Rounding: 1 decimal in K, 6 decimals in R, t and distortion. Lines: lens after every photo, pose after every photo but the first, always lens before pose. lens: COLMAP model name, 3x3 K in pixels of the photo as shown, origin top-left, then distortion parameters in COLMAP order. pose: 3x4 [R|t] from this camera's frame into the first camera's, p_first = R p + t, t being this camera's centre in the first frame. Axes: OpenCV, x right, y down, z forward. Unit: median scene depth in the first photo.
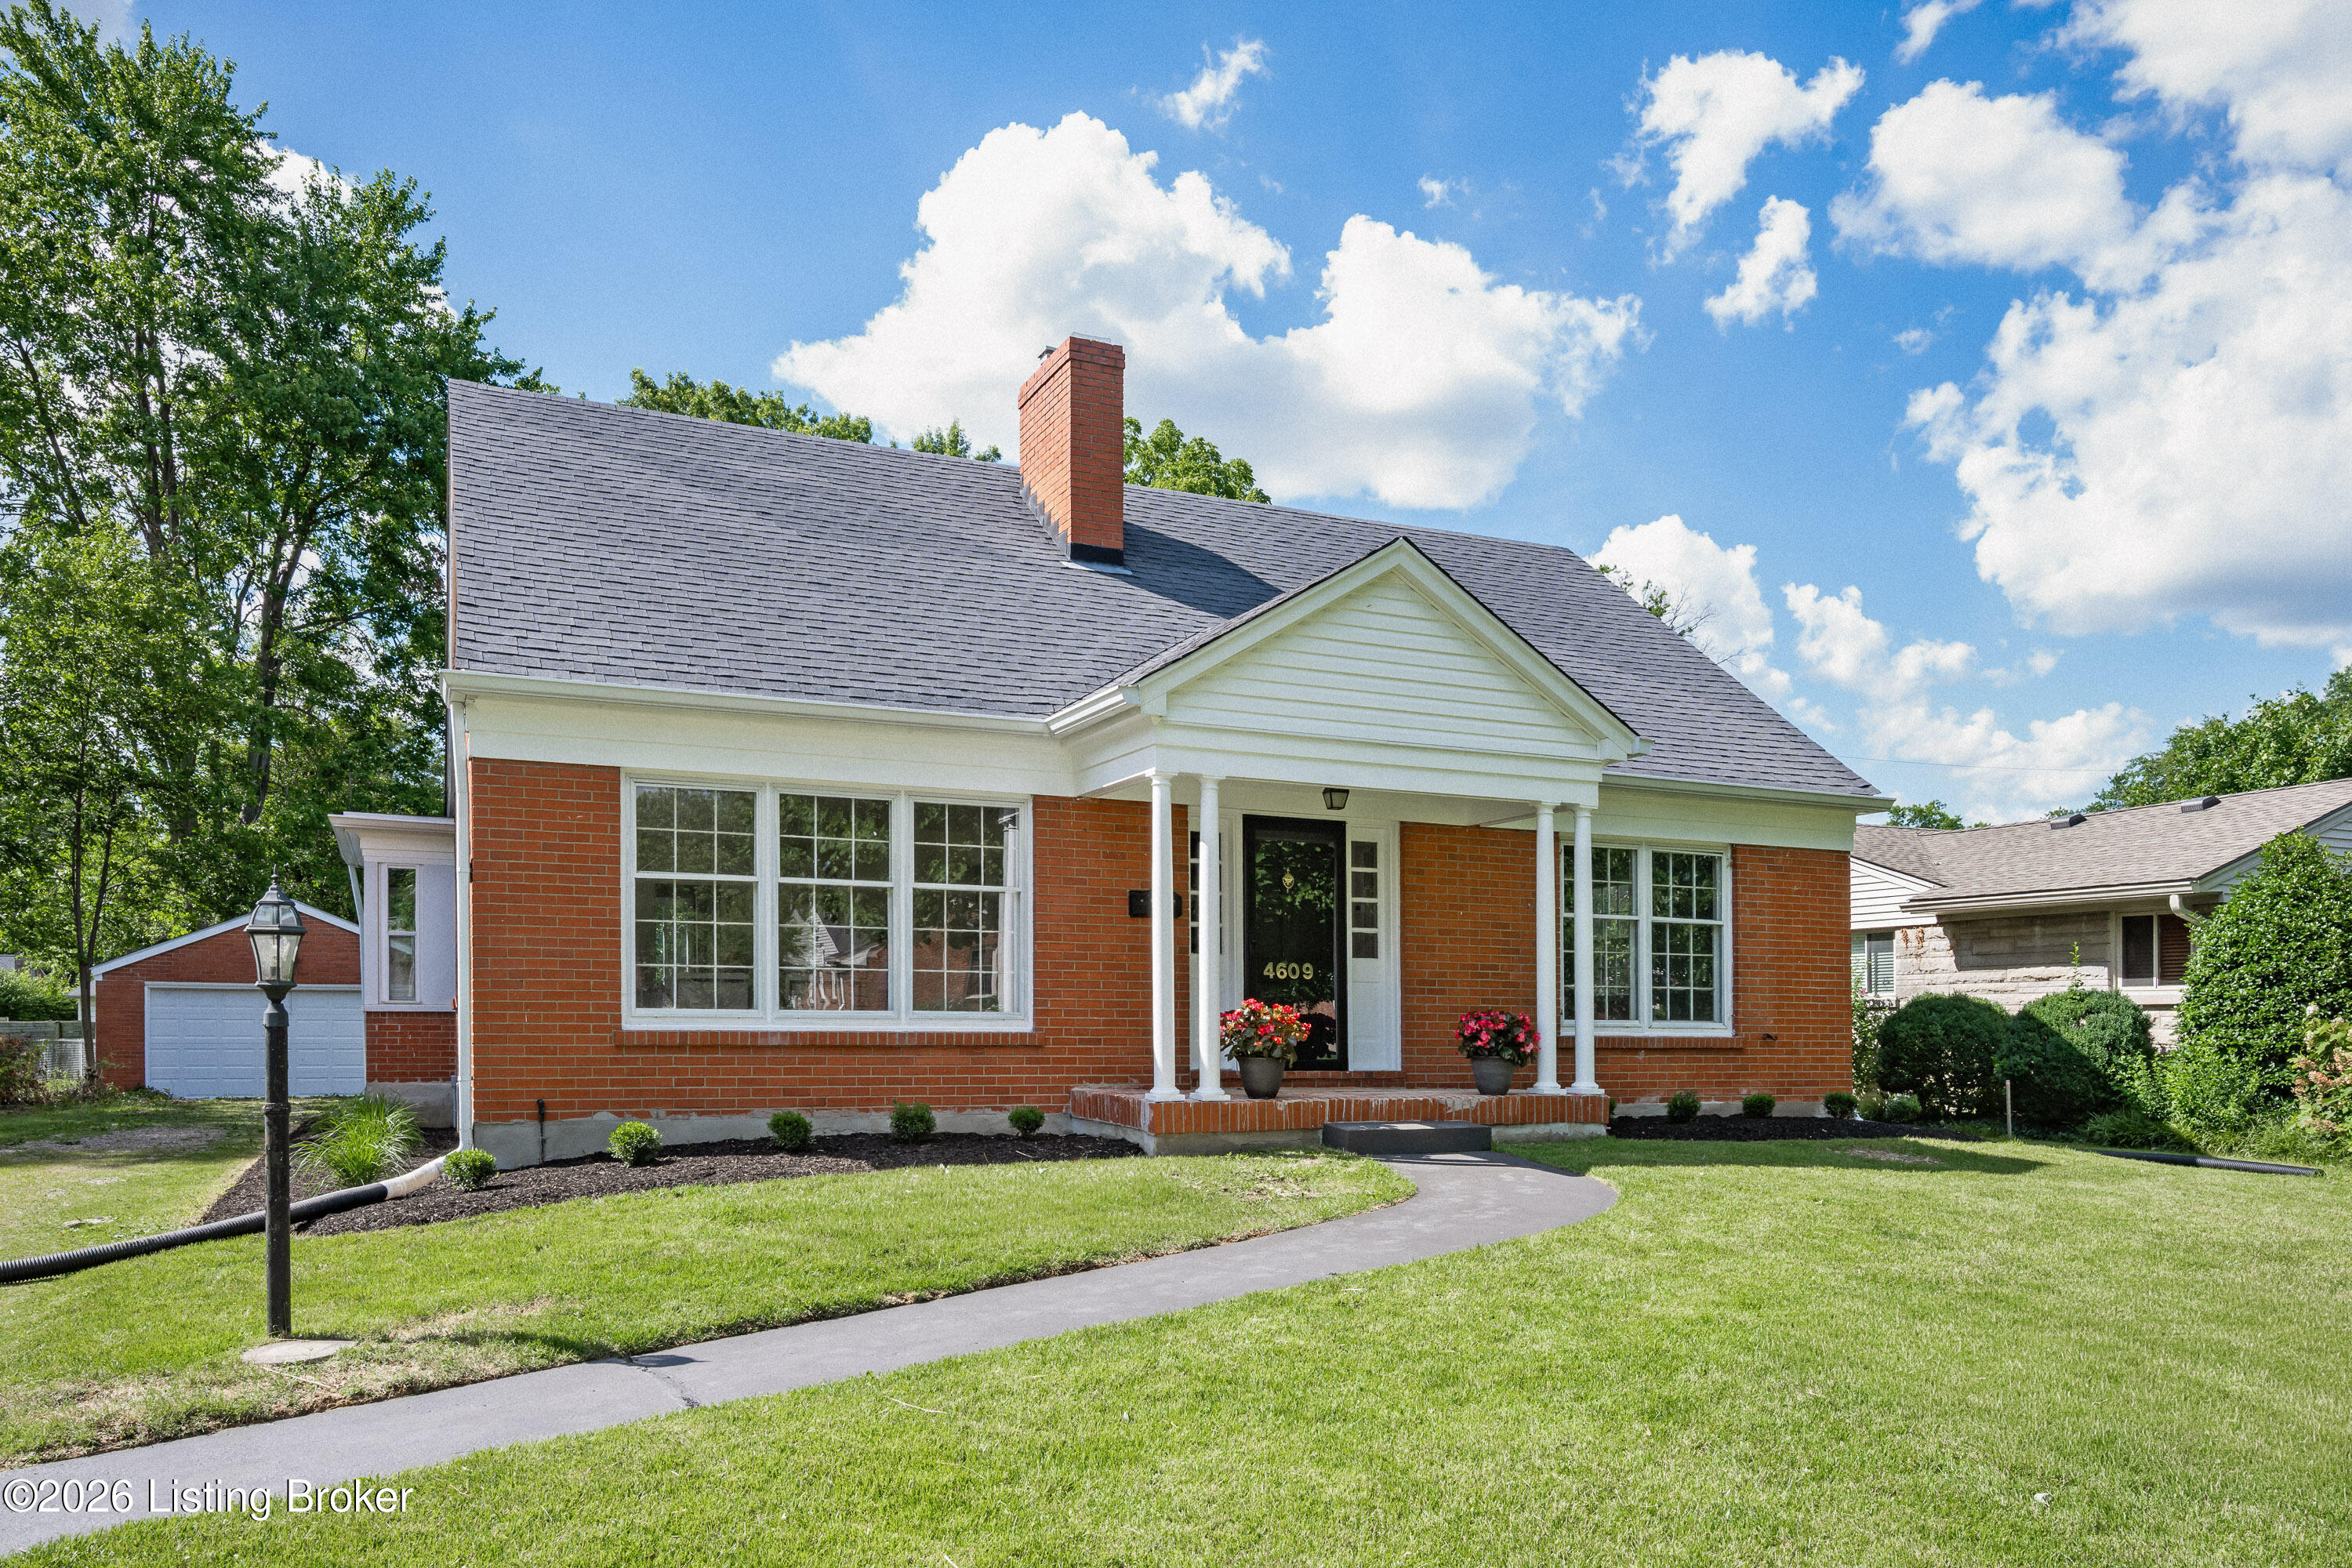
lens RADIAL K [[1315.2, 0, 1177.8], [0, 1315.2, 772.0], [0, 0, 1]] dist [-0.000681, -0.001586]
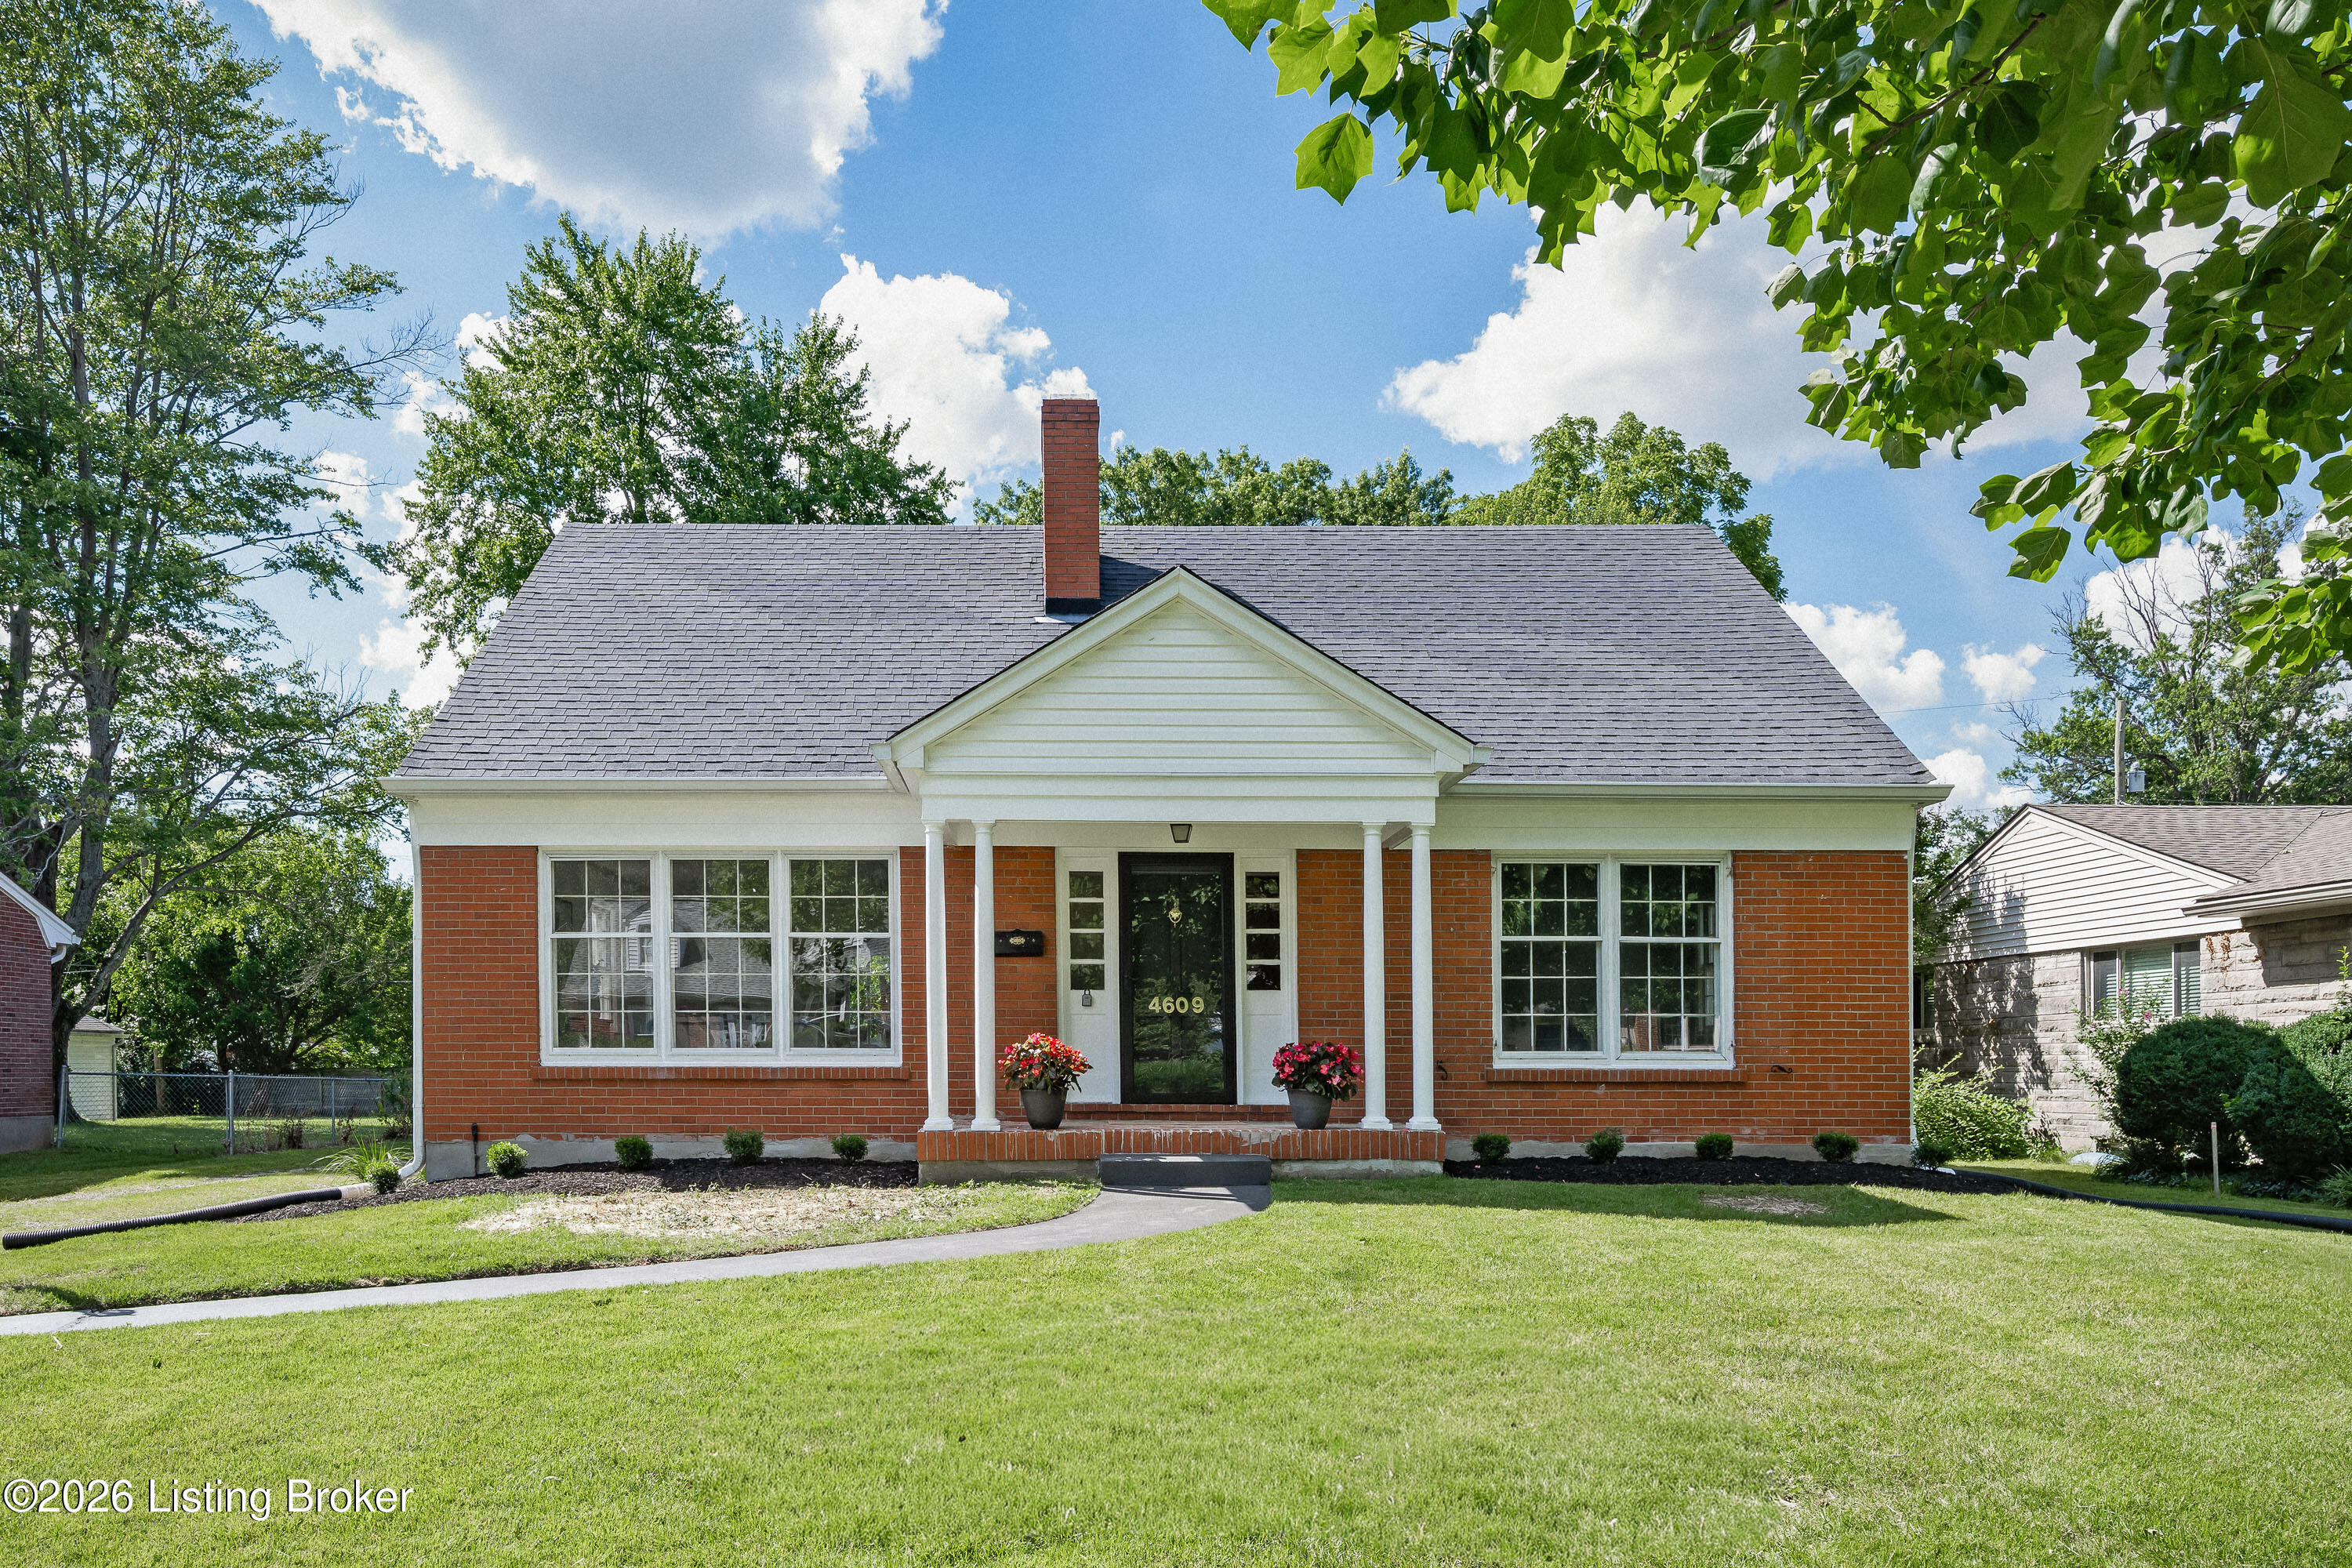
lens RADIAL K [[1339.9, 0, 1168.0], [0, 1339.9, 797.5], [0, 0, 1]] dist [-0.002388, -0.000516]
pose [[0.943119, -0.070525, -0.324890, 0.461533], [0.068230, 0.997499, -0.018467, 0.012715], [0.325380, -0.004751, 0.945571, 0.033763]]
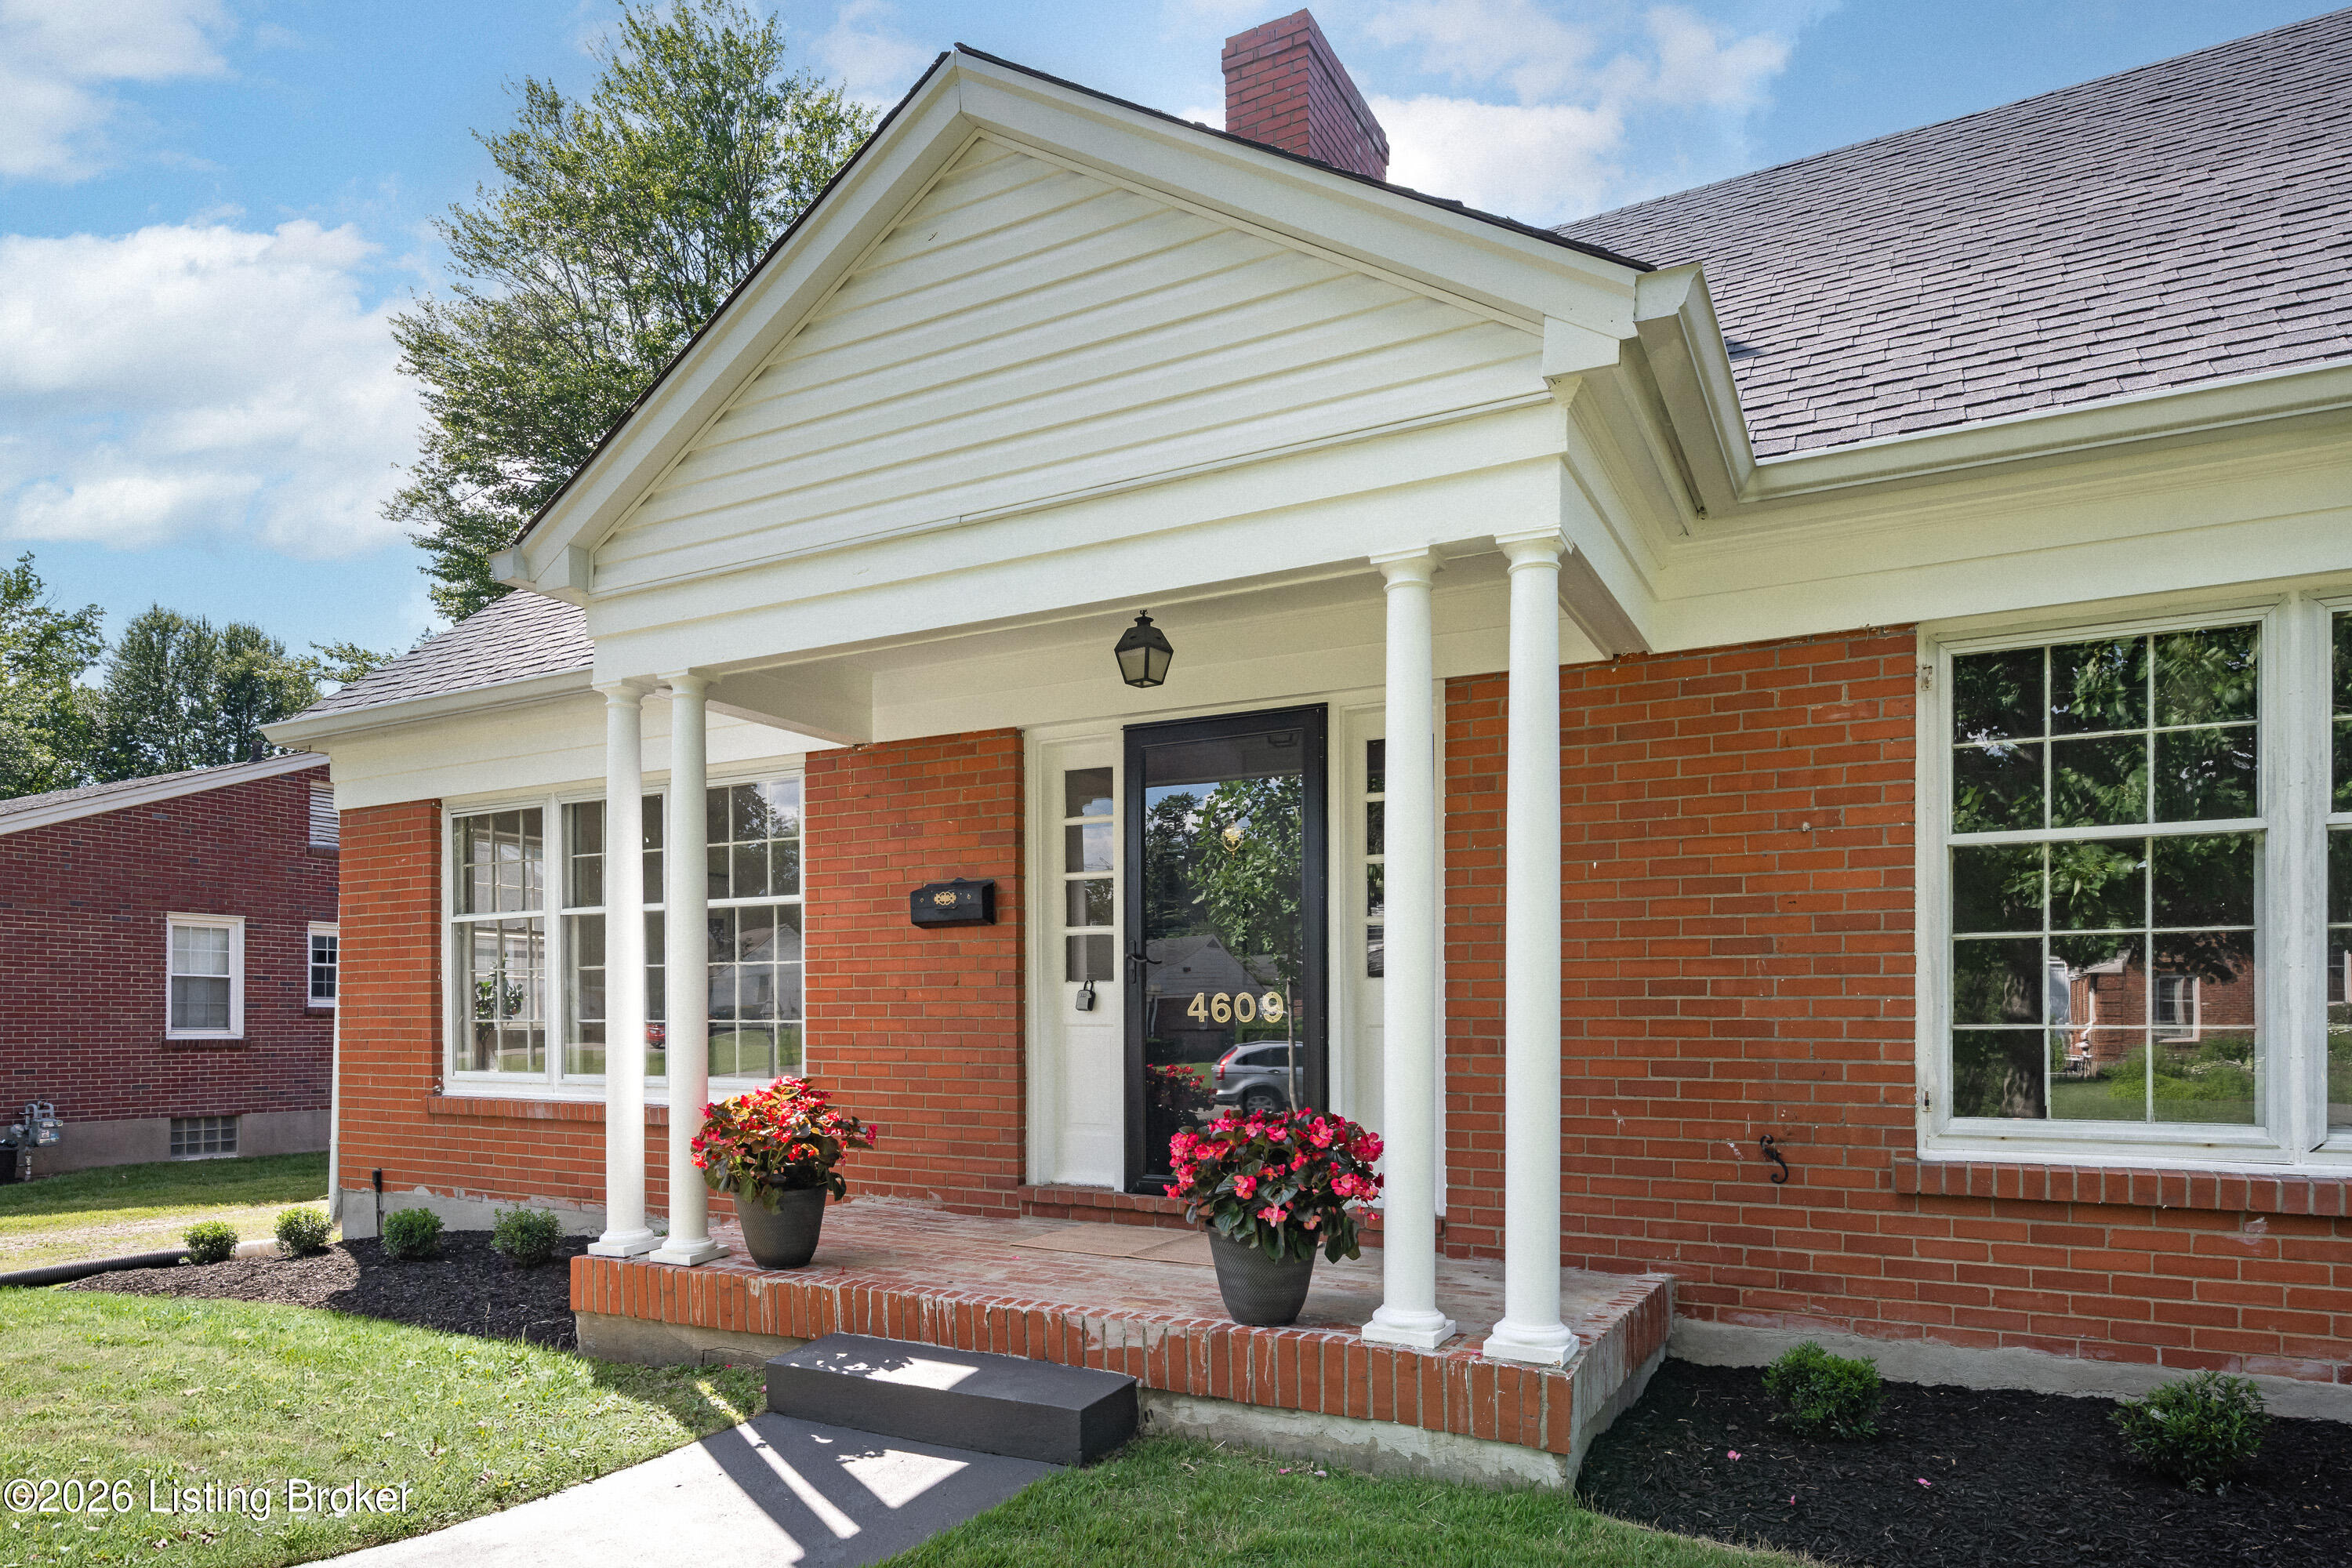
lens RADIAL K [[1339.9, 0, 1213.8], [0, 1339.9, 902.9], [0, 0, 1]] dist [-0.002388, -0.000516]
pose [[0.659219, -0.071128, -0.748579, 0.526056], [0.143418, 0.989135, 0.032312, 0.100651], [0.738148, -0.128660, 0.662257, 0.709372]]
